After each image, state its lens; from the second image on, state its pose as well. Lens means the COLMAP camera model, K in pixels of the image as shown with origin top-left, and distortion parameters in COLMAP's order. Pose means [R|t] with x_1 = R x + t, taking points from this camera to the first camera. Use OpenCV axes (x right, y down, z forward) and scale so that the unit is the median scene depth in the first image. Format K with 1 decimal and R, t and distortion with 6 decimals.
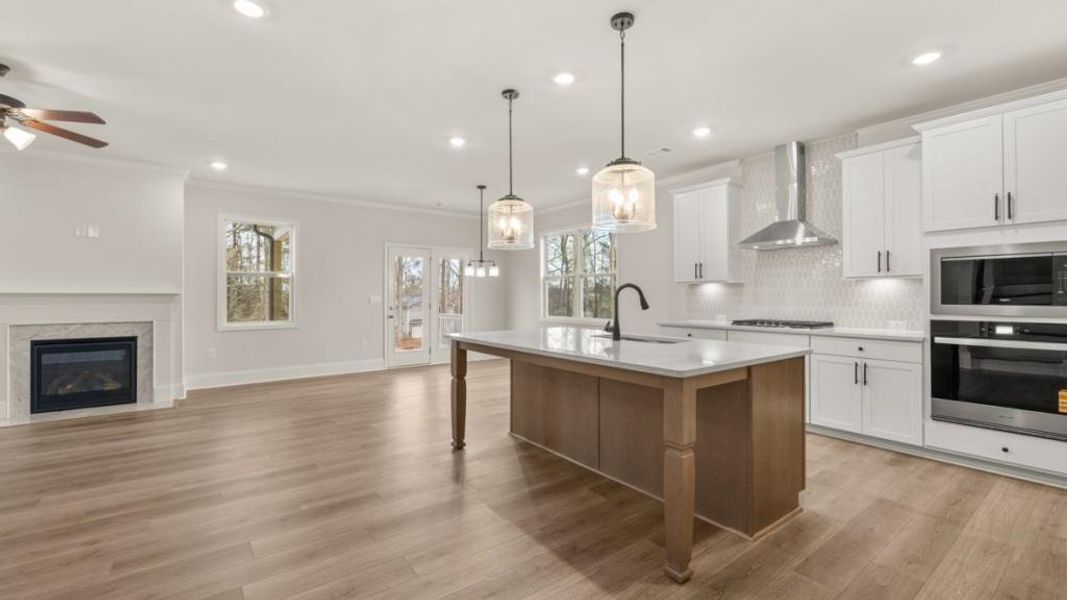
lens RADIAL K [[443.7, 0, 526.7], [0, 443.7, 294.3], [0, 0, 1]] dist [-0.000902, -0.000159]
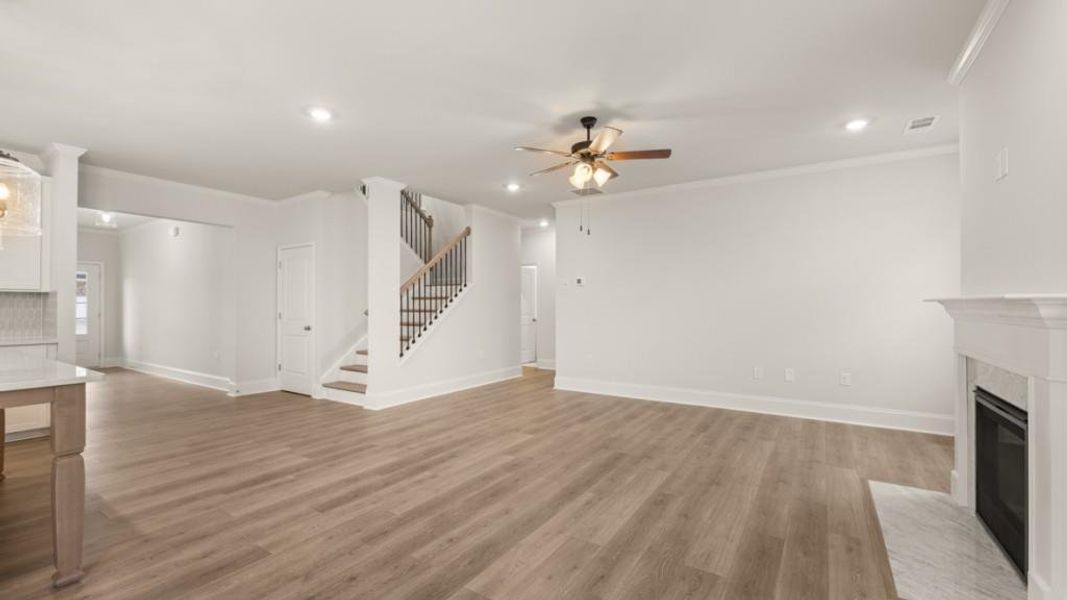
lens RADIAL K [[450.2, 0, 527.6], [0, 450.2, 298.4], [0, 0, 1]] dist [-0.001610, -0.000077]
pose [[-0.942129, -0.002892, -0.335237, -0.390587], [0.003425, 0.999828, -0.018249, 0.003290], [0.335232, -0.018341, -0.941957, 1.343006]]
